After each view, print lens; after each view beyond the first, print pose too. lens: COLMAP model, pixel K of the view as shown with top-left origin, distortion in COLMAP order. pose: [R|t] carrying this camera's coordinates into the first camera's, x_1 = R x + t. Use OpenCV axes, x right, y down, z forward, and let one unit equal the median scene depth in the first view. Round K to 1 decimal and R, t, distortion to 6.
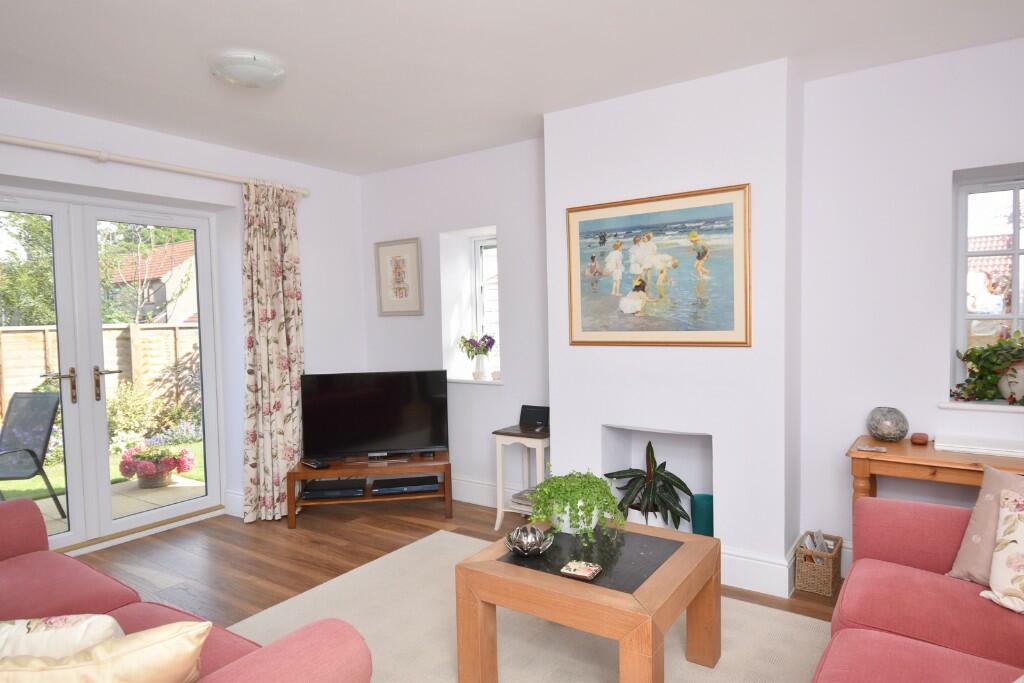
lens RADIAL K [[606.5, 0, 514.0], [0, 606.5, 339.7], [0, 0, 1]] dist [0.001824, 0.000046]
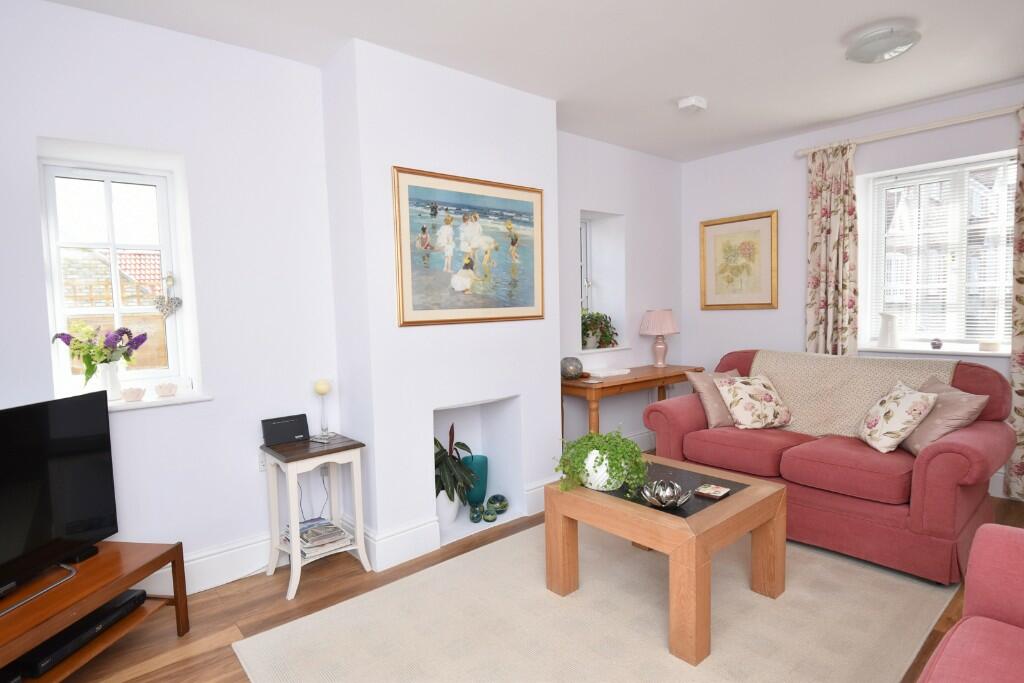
lens RADIAL K [[524.4, 0, 513.2], [0, 524.4, 344.3], [0, 0, 1]] dist [-0.017430, -0.000800]
pose [[0.271013, -0.060199, 0.960691, -0.622699], [0.056558, 0.997314, 0.046539, 0.008836], [-0.960913, 0.041722, 0.273690, 0.688112]]
